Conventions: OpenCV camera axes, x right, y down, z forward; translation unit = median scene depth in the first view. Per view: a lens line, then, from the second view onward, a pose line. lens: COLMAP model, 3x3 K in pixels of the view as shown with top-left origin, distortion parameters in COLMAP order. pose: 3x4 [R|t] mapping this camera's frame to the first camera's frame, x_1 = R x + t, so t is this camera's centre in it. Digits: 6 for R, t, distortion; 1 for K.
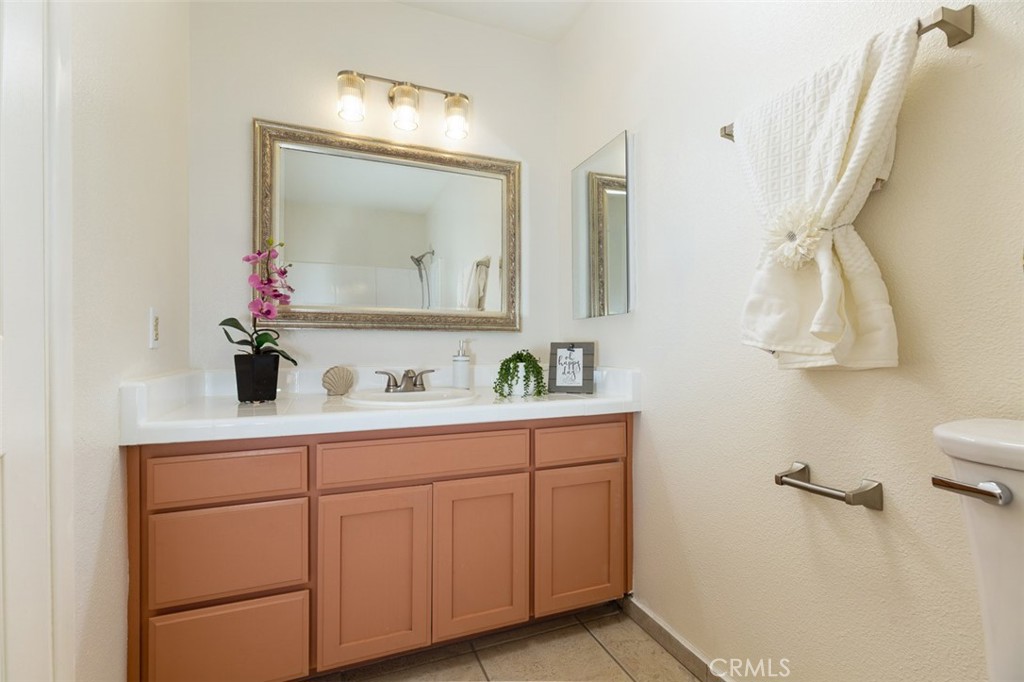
lens RADIAL K [[455.3, 0, 511.5], [0, 455.3, 343.2], [0, 0, 1]] dist [0.000072, -0.001420]
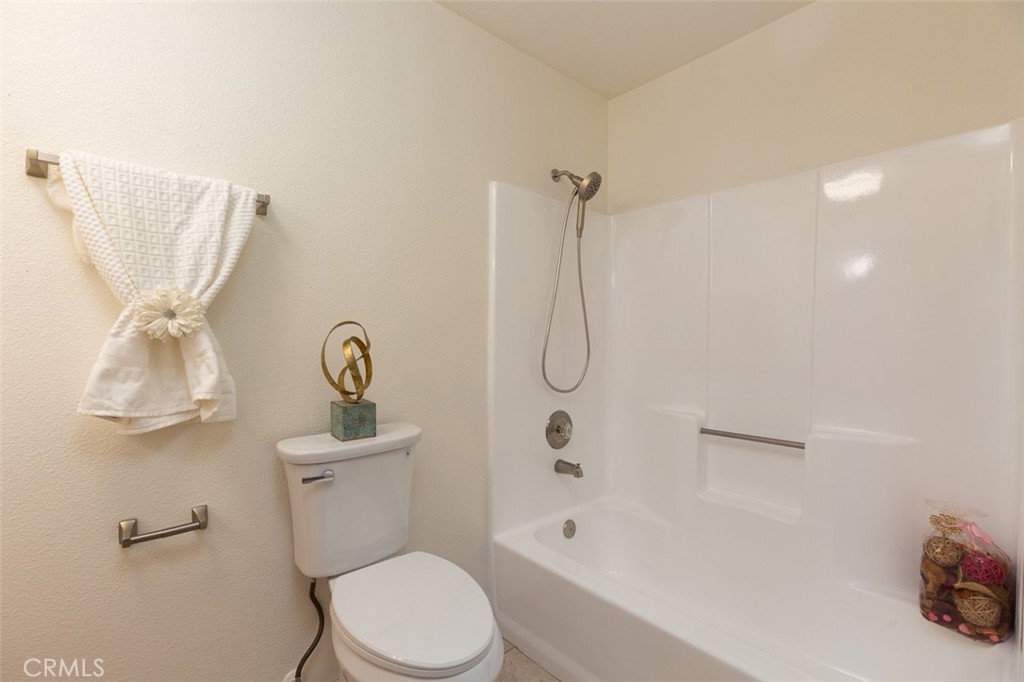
lens RADIAL K [[455.3, 0, 512.2], [0, 455.3, 342.6], [0, 0, 1]] dist [0.000072, -0.001420]
pose [[-0.320114, 0.004940, 0.947366, -0.695842], [-0.003143, 0.999975, -0.006276, -0.154807], [-0.947374, -0.004987, -0.320091, 0.539724]]
